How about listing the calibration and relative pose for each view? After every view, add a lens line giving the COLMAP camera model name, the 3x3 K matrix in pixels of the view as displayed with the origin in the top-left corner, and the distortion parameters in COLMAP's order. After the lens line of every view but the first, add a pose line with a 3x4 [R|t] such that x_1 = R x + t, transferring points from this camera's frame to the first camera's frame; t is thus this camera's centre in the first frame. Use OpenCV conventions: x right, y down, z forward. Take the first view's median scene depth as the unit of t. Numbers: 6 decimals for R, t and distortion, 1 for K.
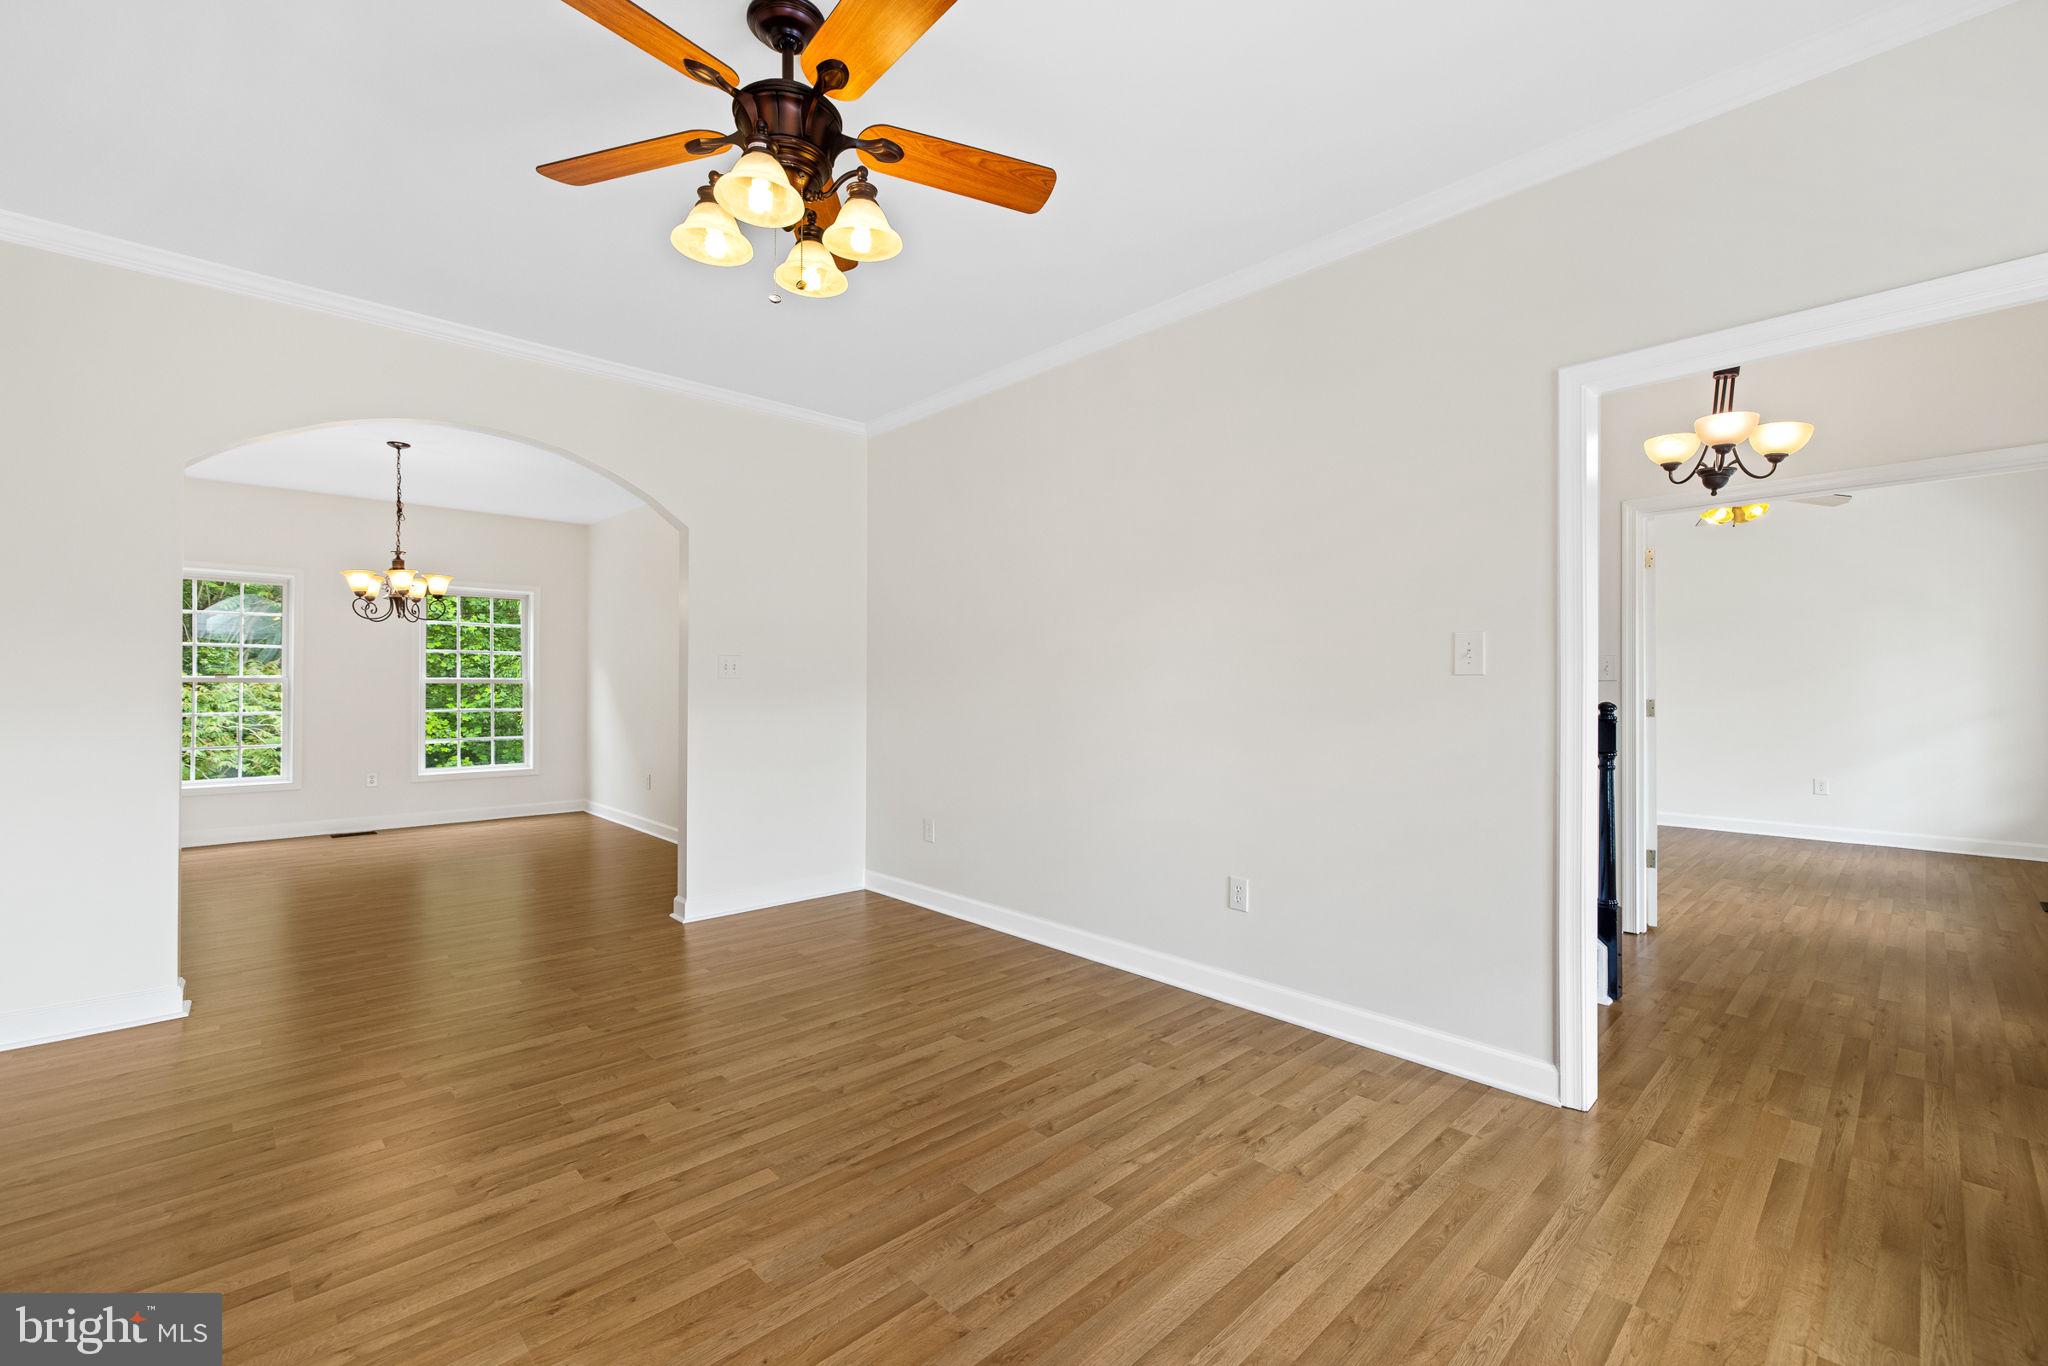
lens RADIAL K [[846.1, 0, 1019.2], [0, 846.1, 654.4], [0, 0, 1]] dist [-0.000101, -0.000565]
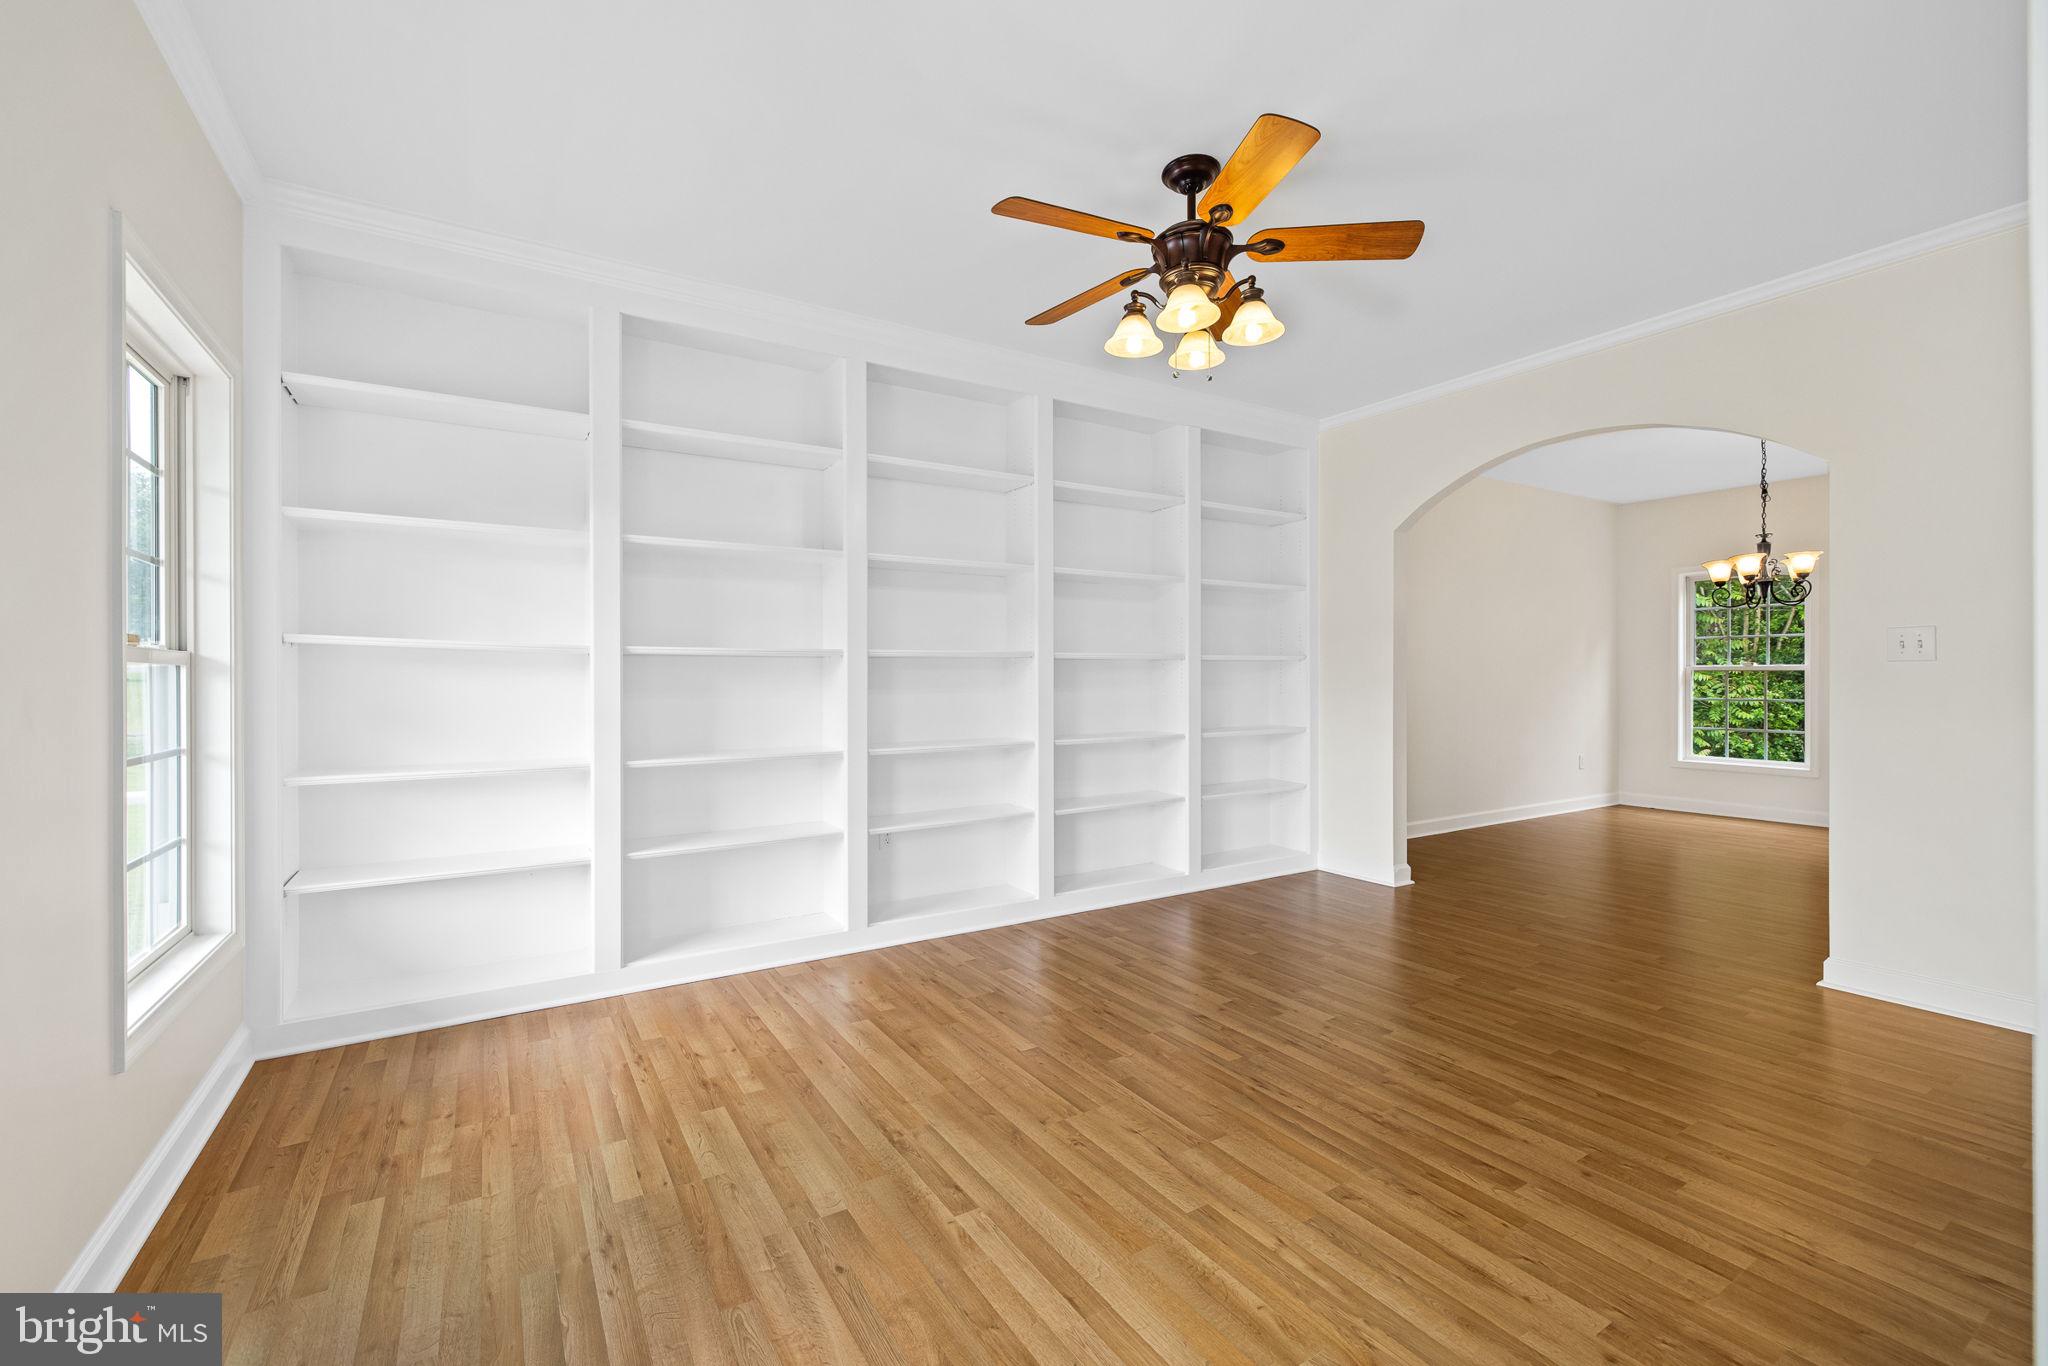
lens RADIAL K [[856.1, 0, 1026.0], [0, 856.1, 681.2], [0, 0, 1]] dist [-0.001303, -0.000080]
pose [[-0.189184, 0.003524, -0.981935, 1.042041], [0.042252, 0.999097, -0.004555, 0.038391], [0.981032, -0.042350, -0.189162, 0.967437]]
